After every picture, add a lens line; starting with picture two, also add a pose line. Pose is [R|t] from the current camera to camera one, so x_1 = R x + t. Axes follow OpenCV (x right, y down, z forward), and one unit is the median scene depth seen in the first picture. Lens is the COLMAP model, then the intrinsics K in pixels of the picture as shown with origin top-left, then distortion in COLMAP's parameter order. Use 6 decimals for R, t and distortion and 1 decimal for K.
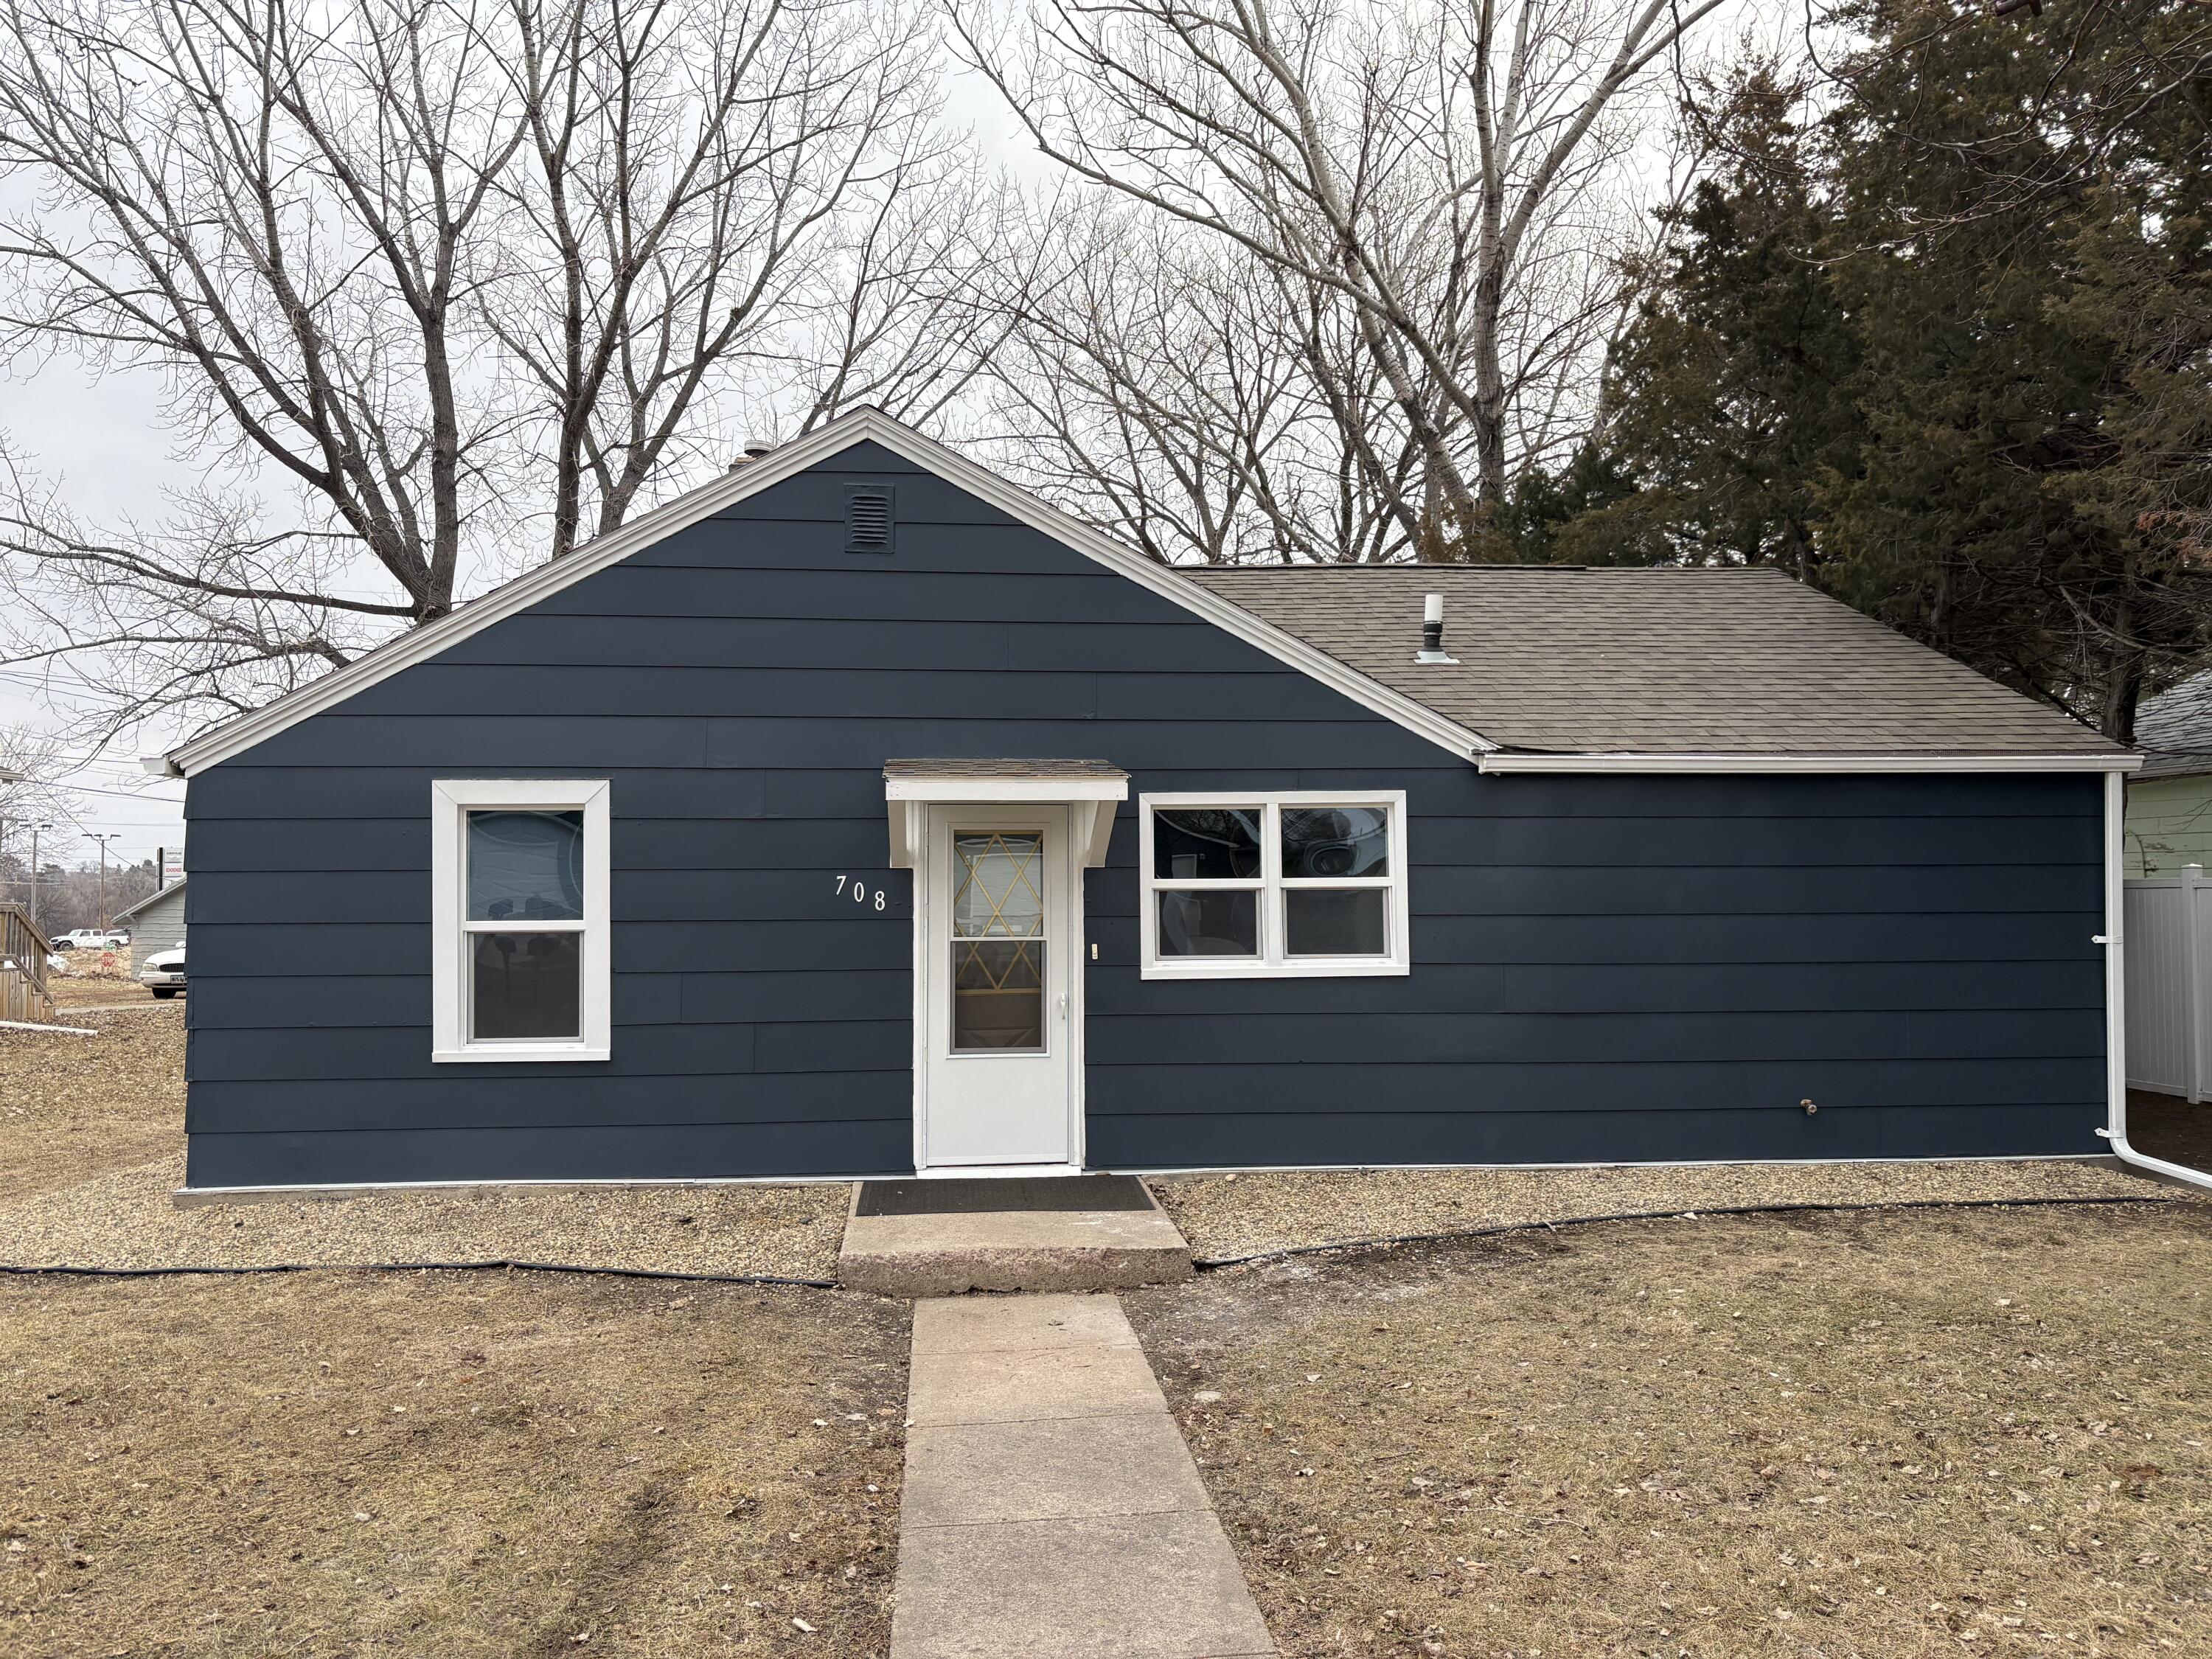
lens RADIAL K [[1687.3, 0, 1106.0], [0, 1687.3, 829.5], [0, 0, 1]] dist [0.004140, -0.000441]
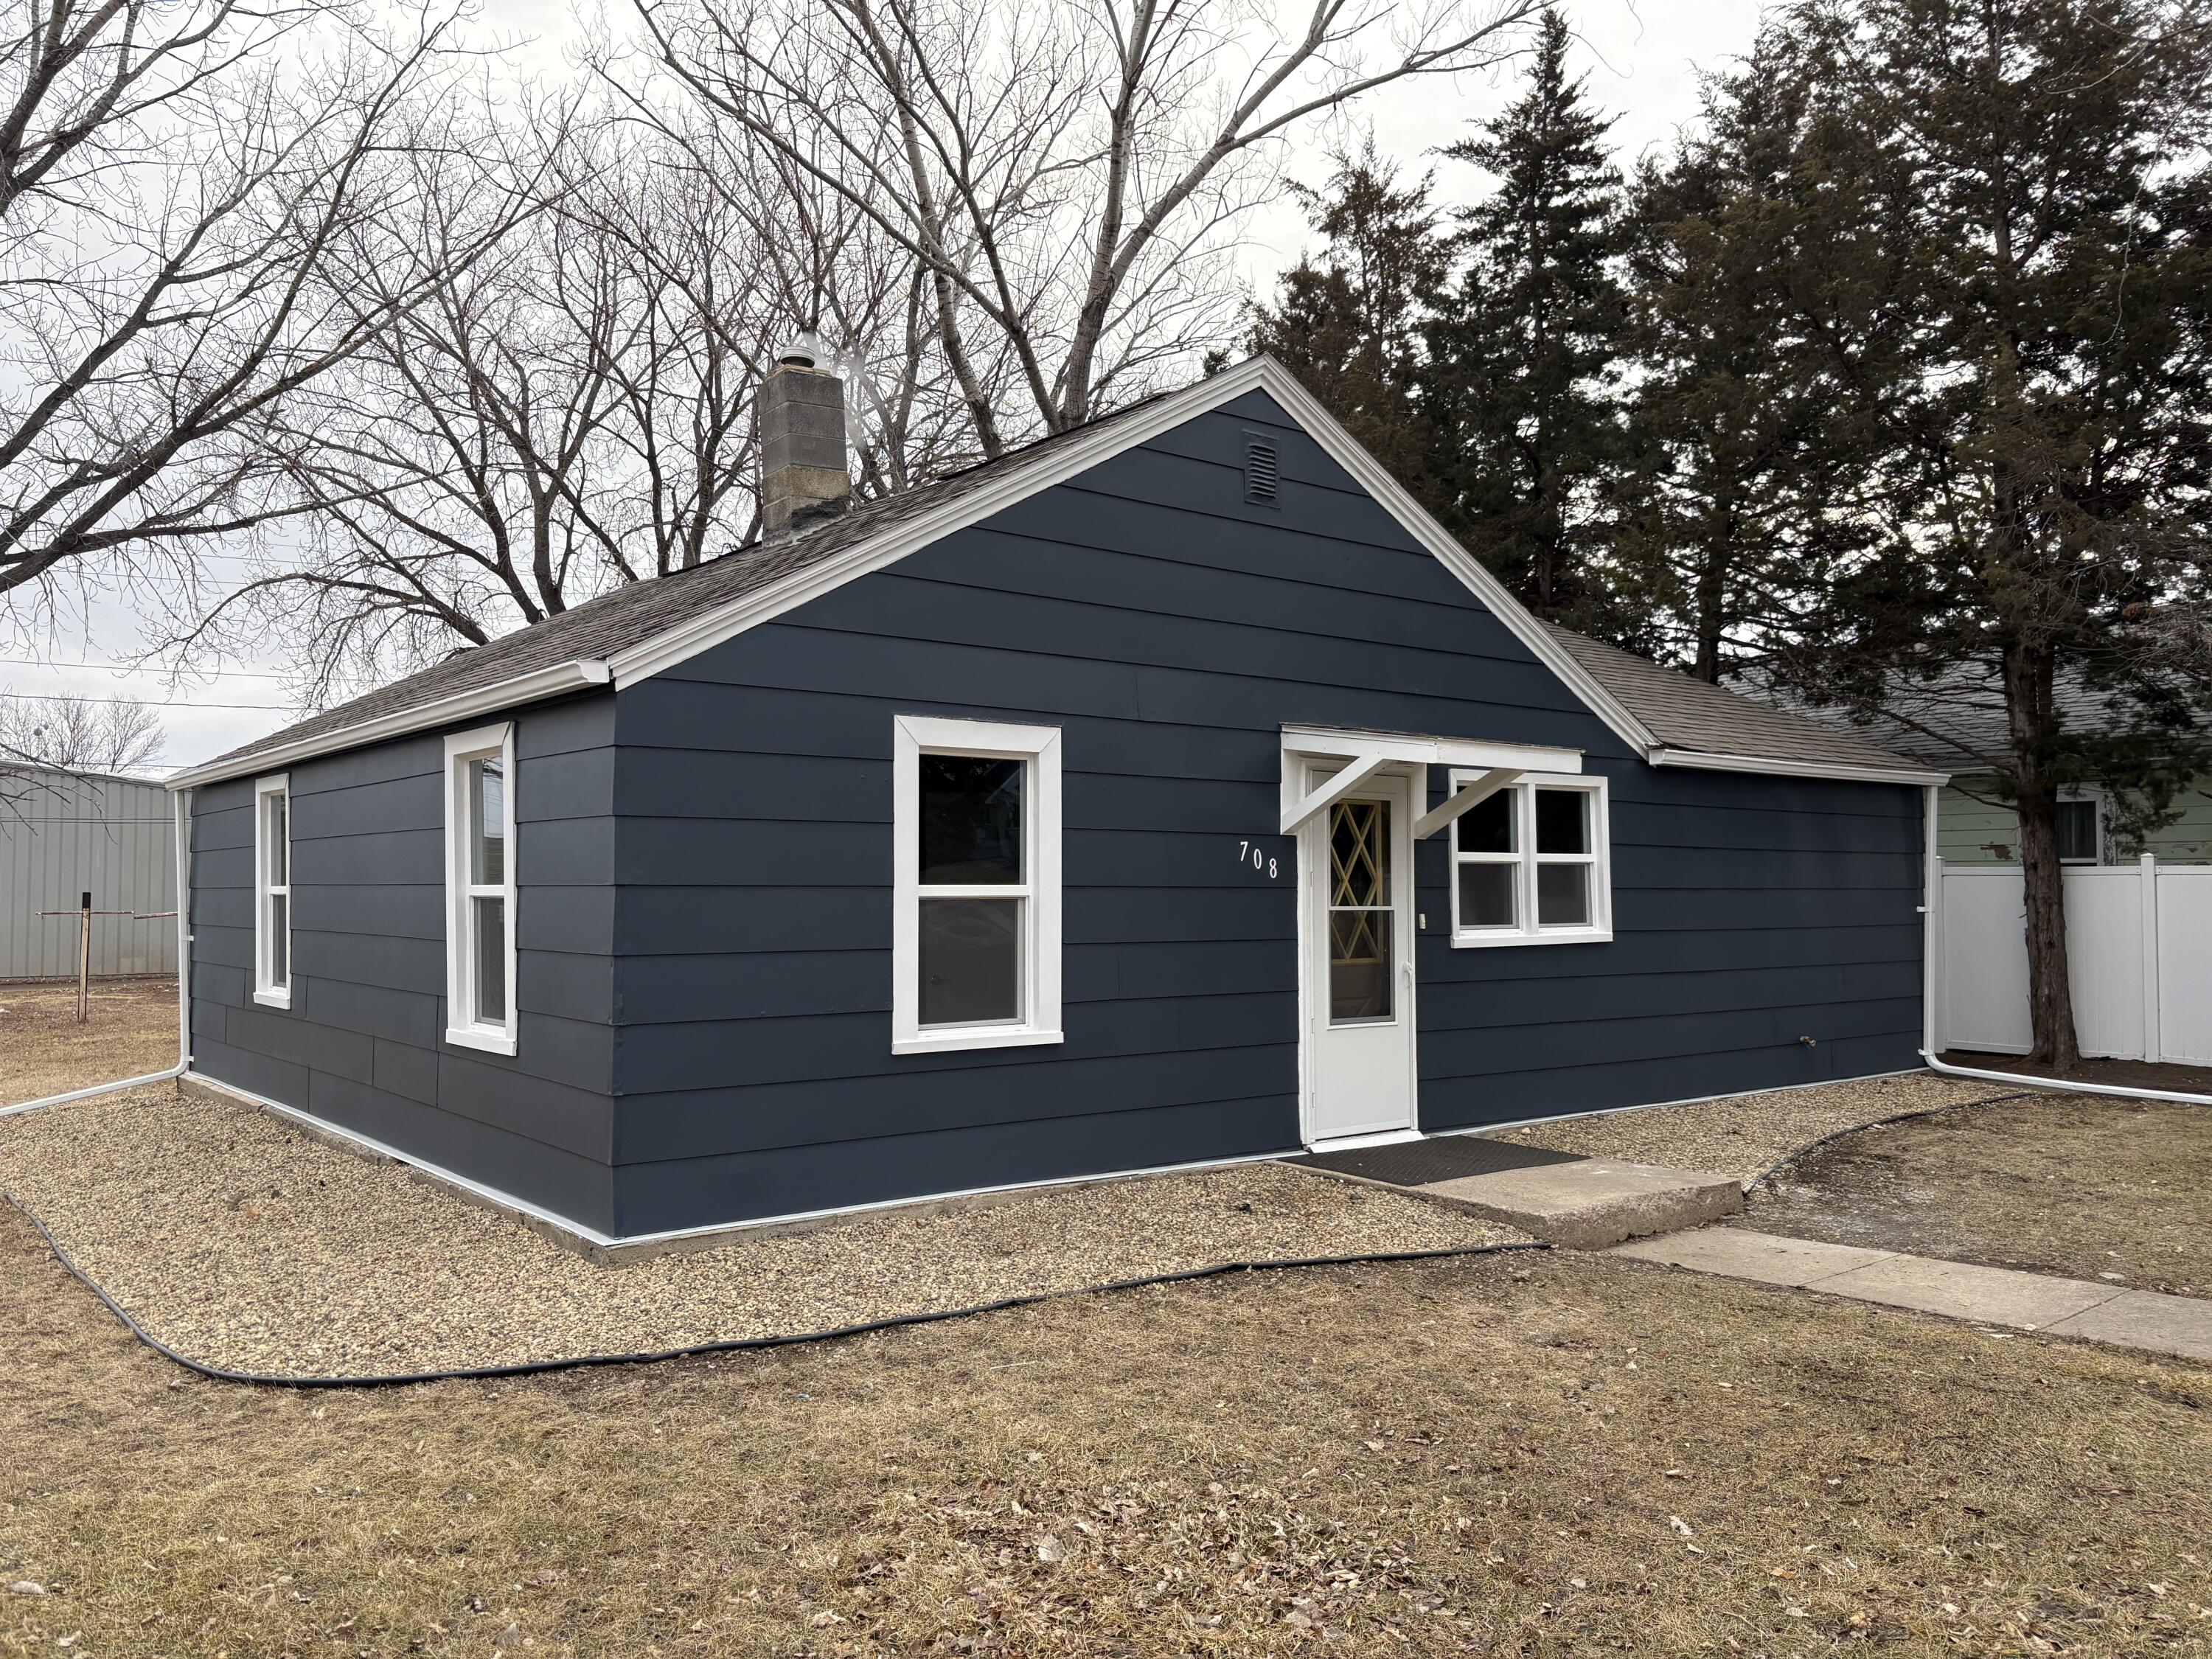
lens RADIAL K [[1660.1, 0, 1106.0], [0, 1660.1, 829.5], [0, 0, 1]] dist [0.059845, -0.000045]
pose [[0.859233, 0.022103, 0.511107, -0.701711], [-0.012020, 0.999663, -0.023023, 0.043047], [-0.511443, 0.013638, 0.859209, 0.232005]]
